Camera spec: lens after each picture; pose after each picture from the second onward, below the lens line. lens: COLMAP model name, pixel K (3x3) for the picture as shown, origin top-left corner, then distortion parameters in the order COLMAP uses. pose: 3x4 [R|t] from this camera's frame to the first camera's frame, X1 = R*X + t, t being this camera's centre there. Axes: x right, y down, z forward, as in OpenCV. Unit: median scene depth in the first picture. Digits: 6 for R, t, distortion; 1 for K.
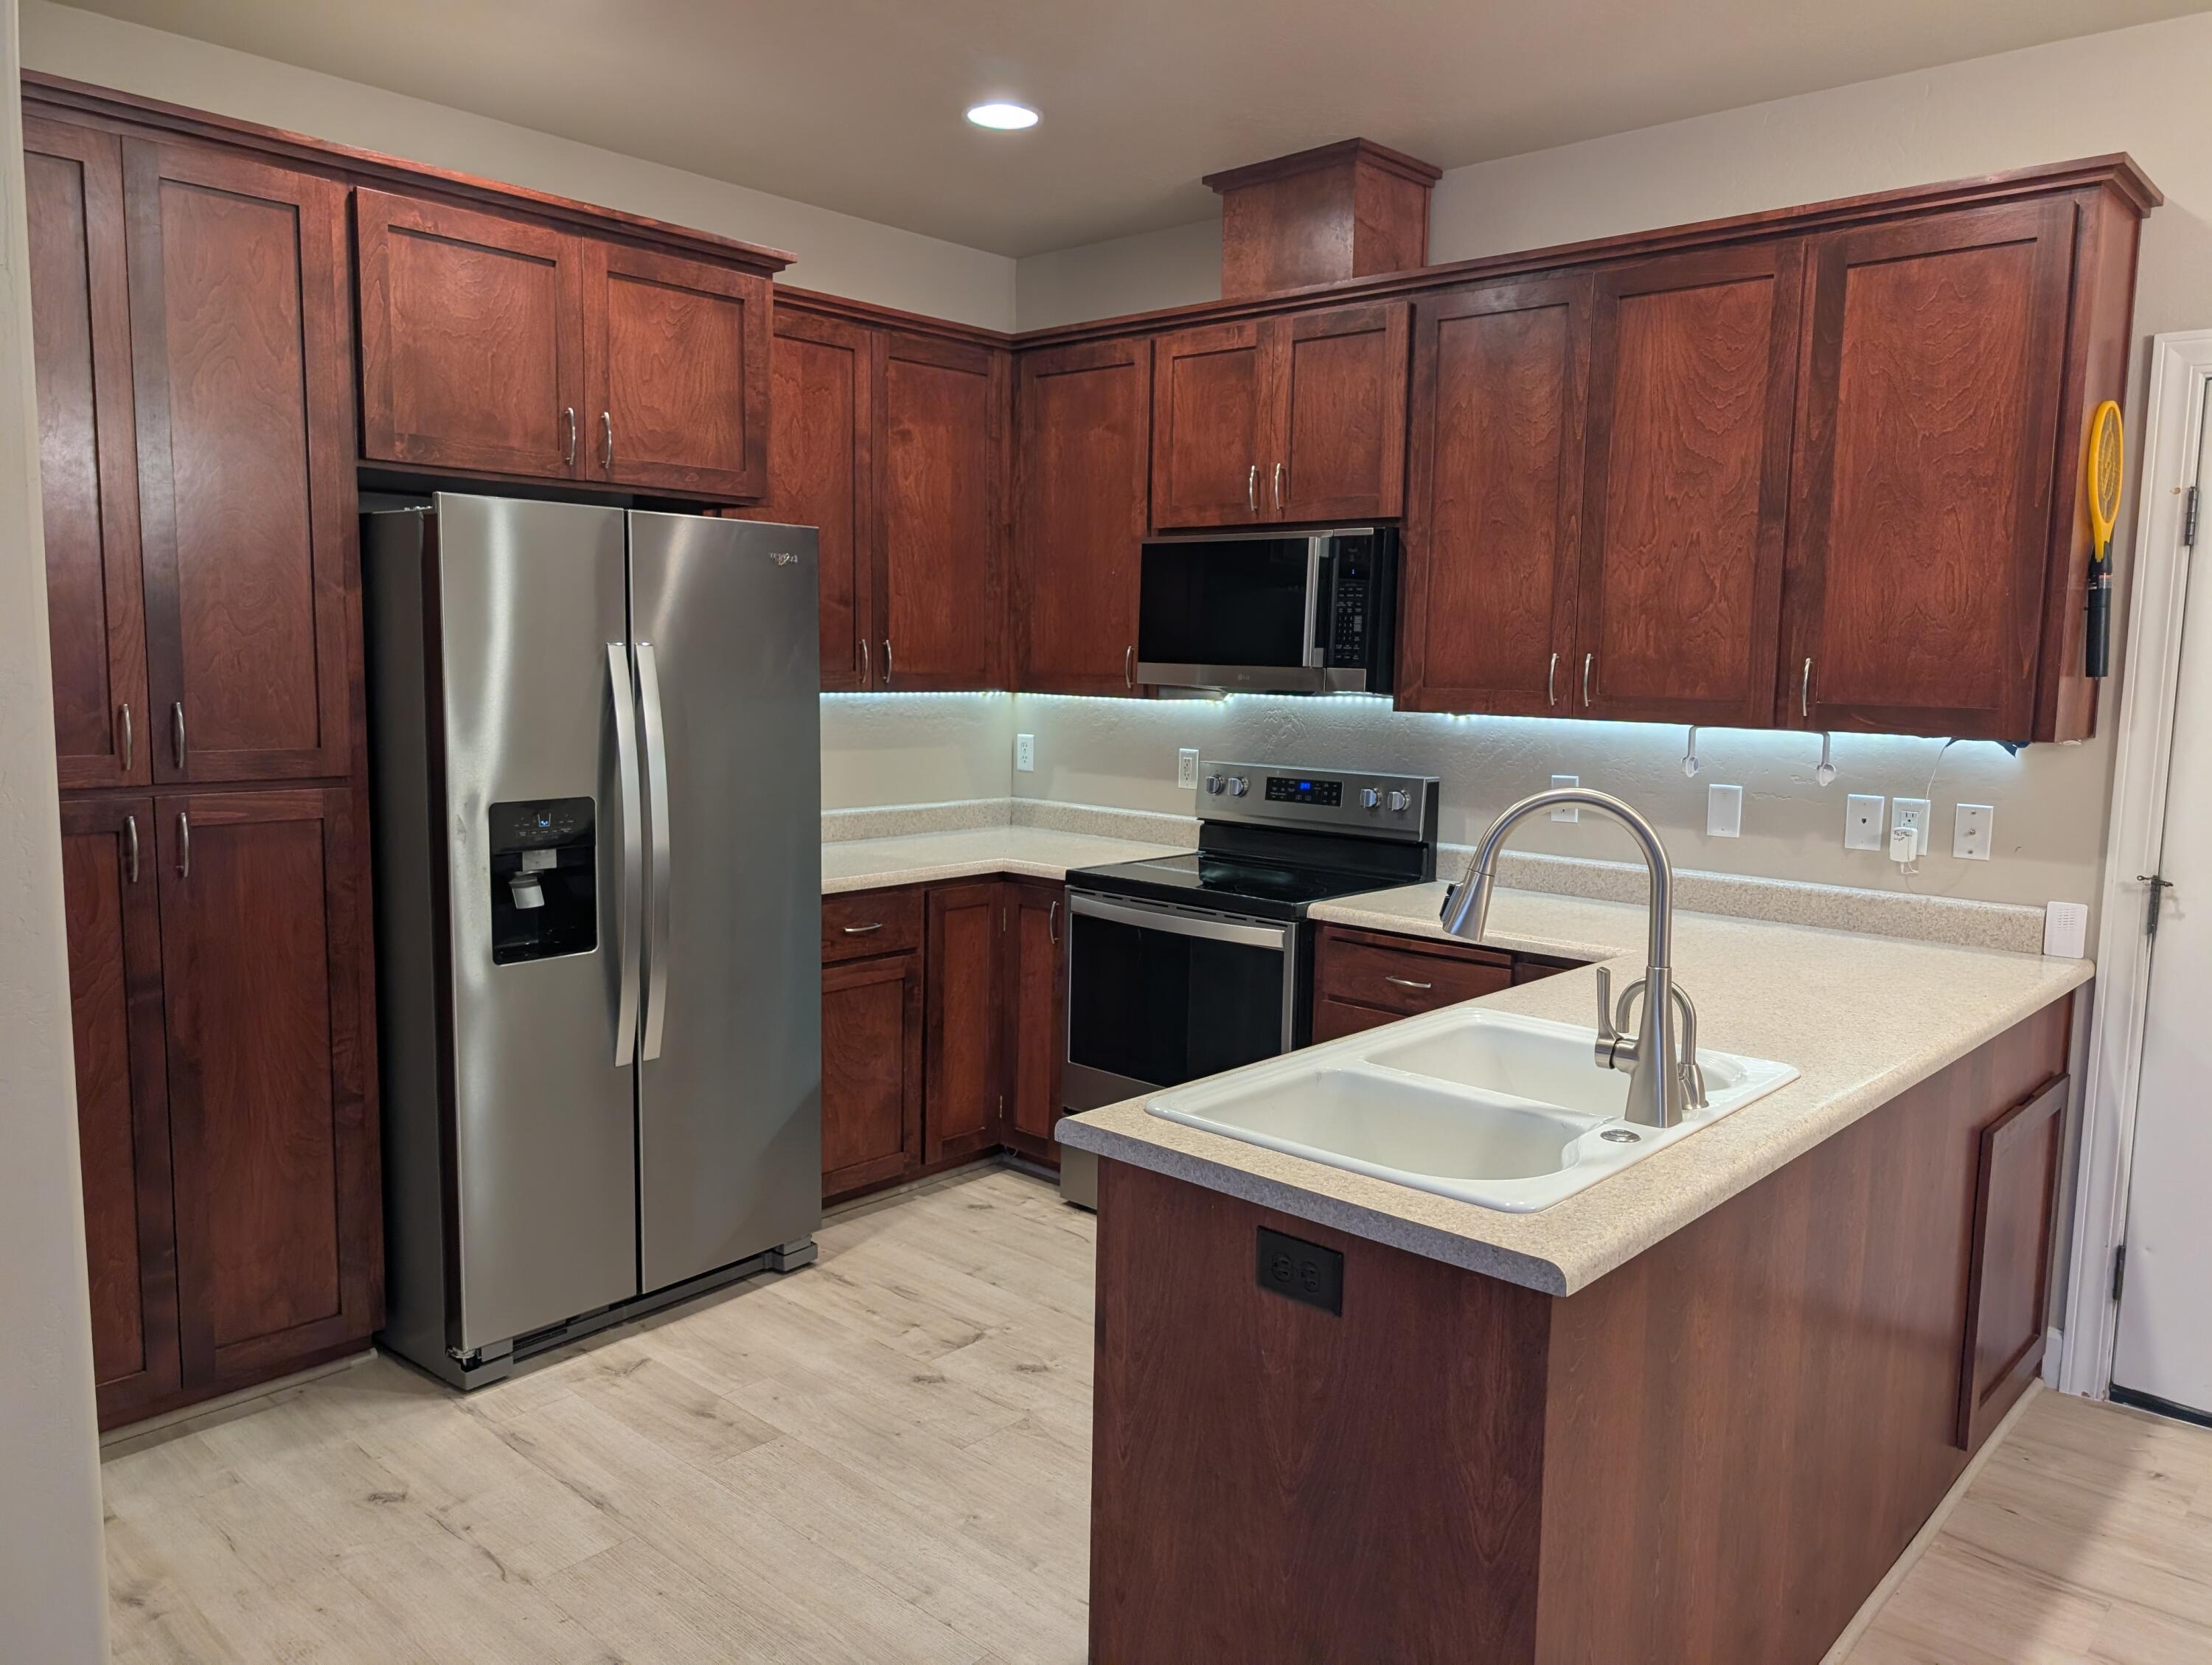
lens RADIAL K [[1582.0, 0, 1114.4], [0, 1582.0, 833.4], [0, 0, 1]] dist [0.011799, 0.000516]
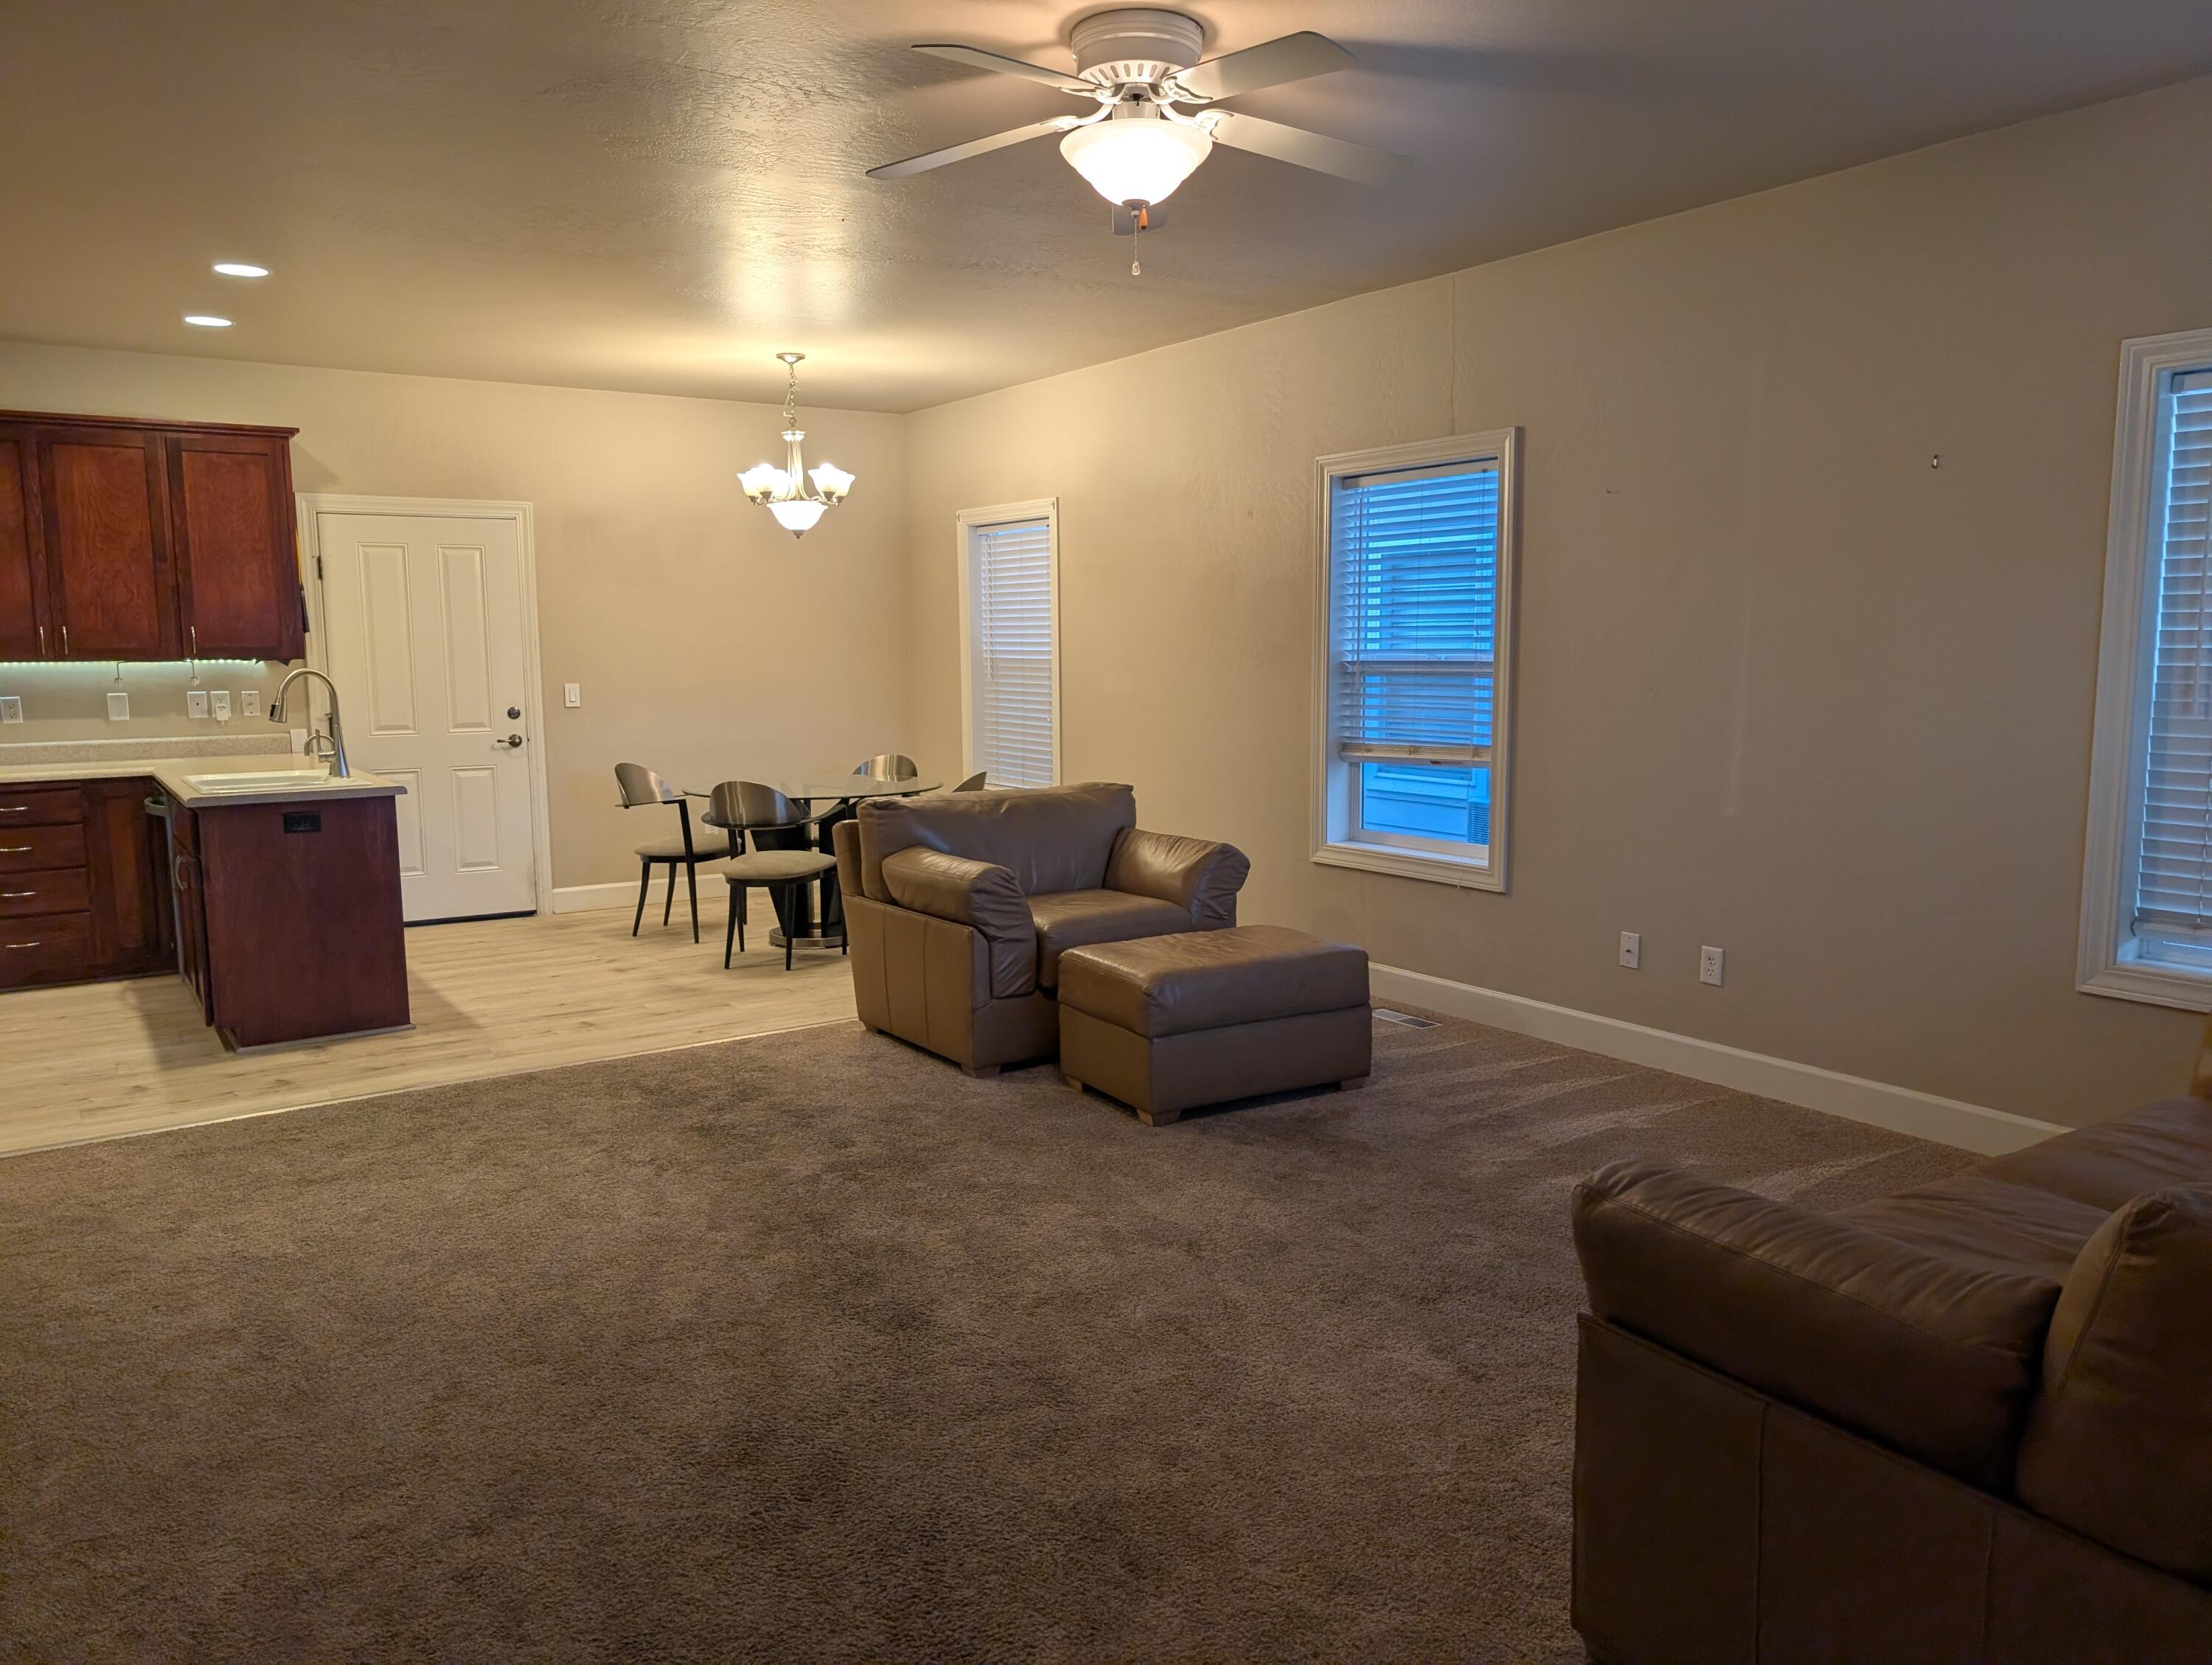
lens RADIAL K [[1582.0, 0, 1101.2], [0, 1582.0, 834.0], [0, 0, 1]] dist [0.011799, 0.000516]
pose [[0.245675, -0.145842, 0.958318, -1.339540], [0.121877, 0.985419, 0.118722, 0.060840], [-0.961660, 0.087629, 0.259868, -0.719506]]
